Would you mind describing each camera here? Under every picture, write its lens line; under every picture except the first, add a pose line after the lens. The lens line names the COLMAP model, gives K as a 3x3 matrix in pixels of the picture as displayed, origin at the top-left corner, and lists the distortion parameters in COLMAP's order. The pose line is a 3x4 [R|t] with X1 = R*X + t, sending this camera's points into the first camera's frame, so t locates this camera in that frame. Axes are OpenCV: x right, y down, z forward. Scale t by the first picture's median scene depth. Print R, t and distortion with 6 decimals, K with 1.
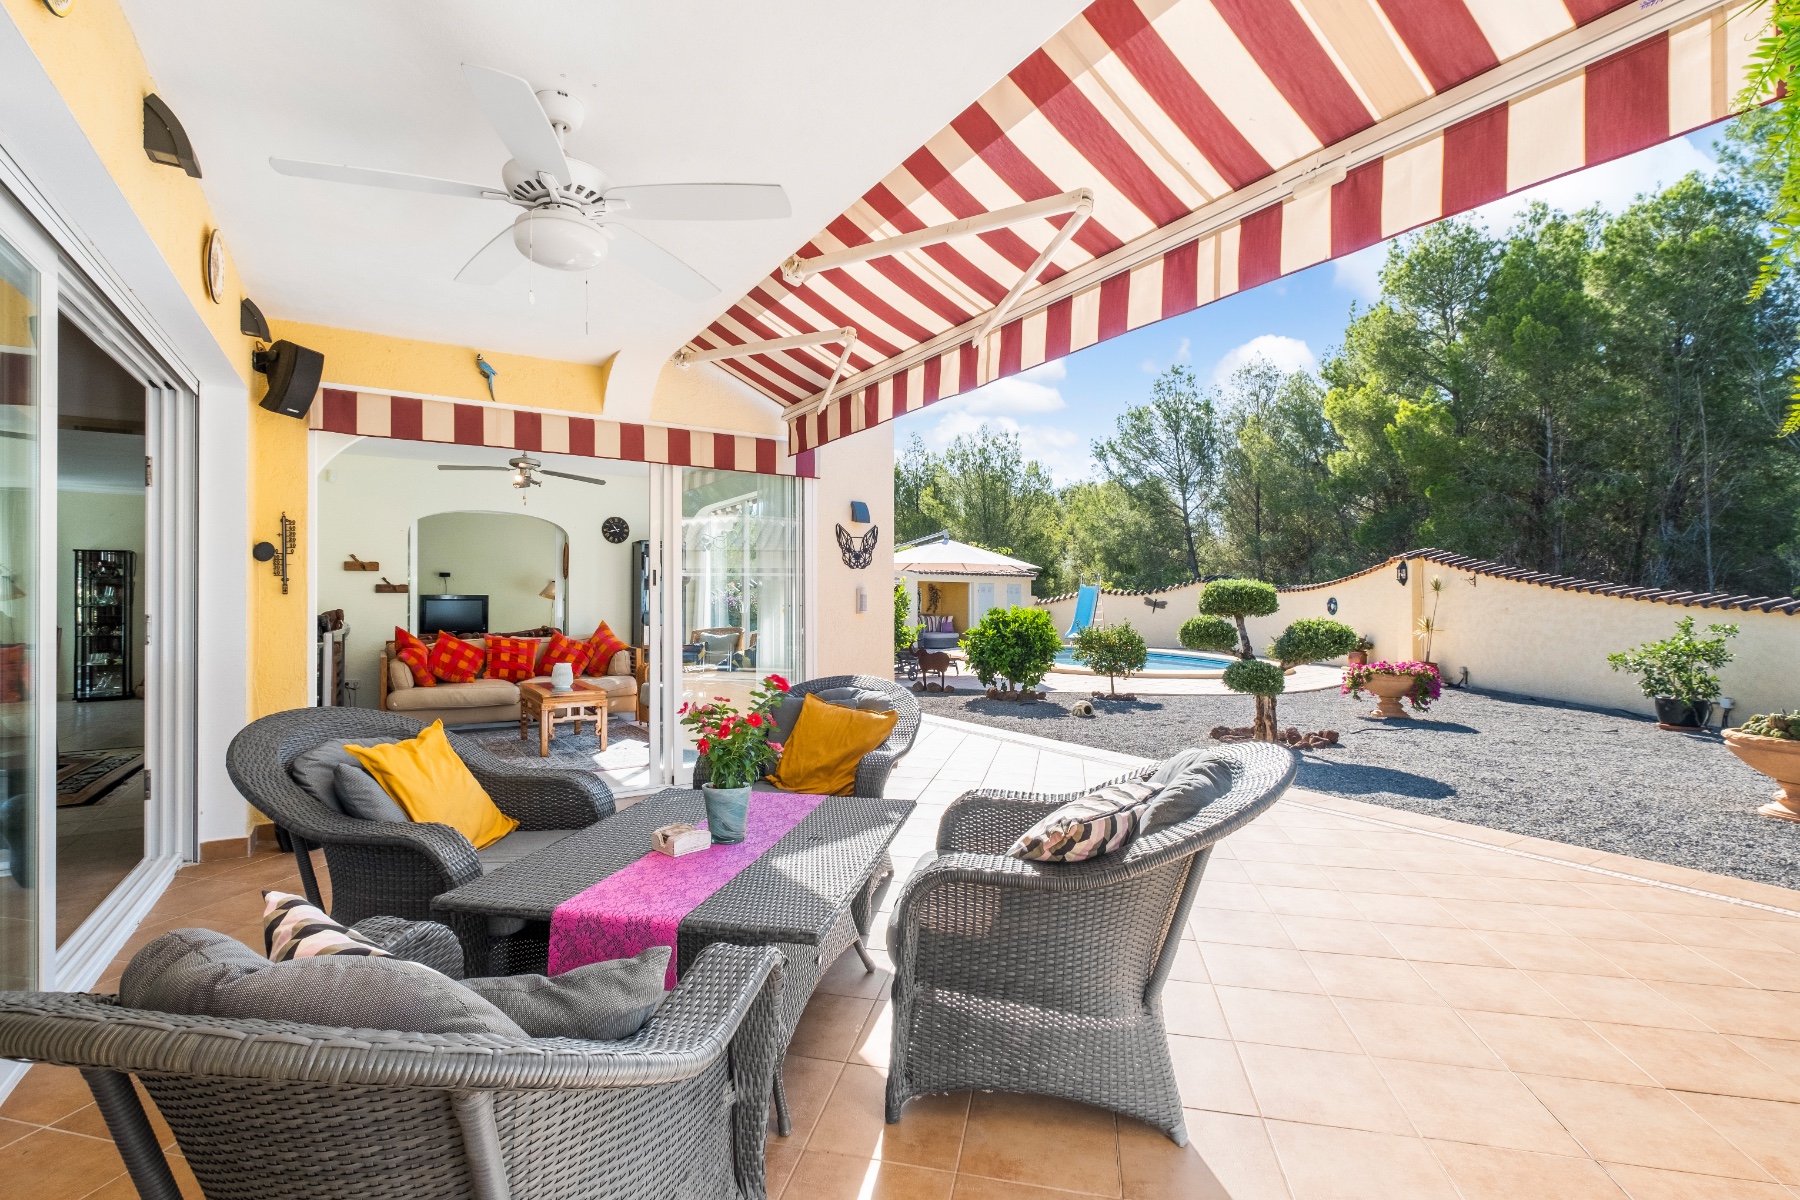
lens RADIAL K [[796.0, 0, 896.3], [0, 796.0, 613.5], [0, 0, 1]] dist [-0.000121, -0.000165]
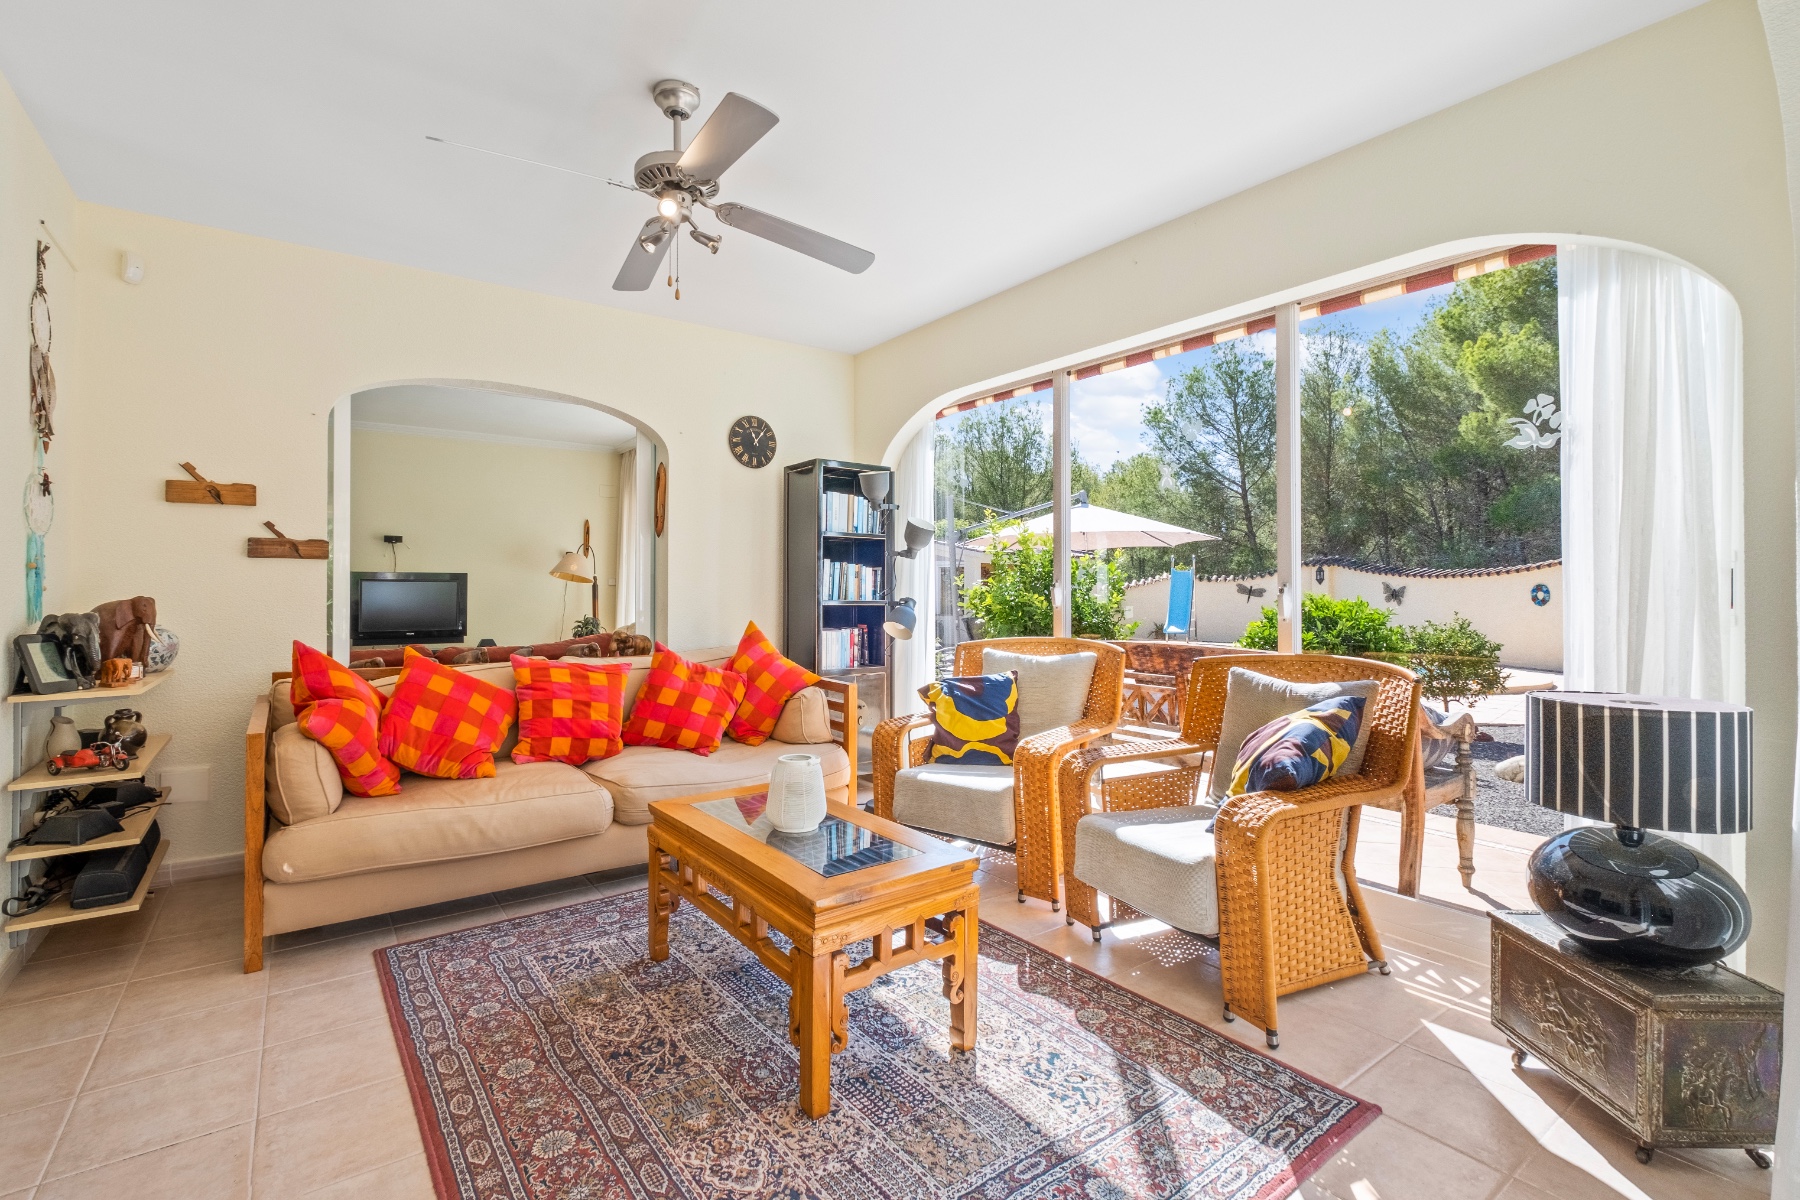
lens RADIAL K [[814.4, 0, 900.0], [0, 814.4, 600.0], [0, 0, 1]] dist [-0.000064, 0.000146]
pose [[0.998220, 0.002667, 0.059580, -0.333372], [-0.002600, 0.999996, -0.001205, -0.003899], [-0.059583, 0.001048, 0.998223, 0.546347]]
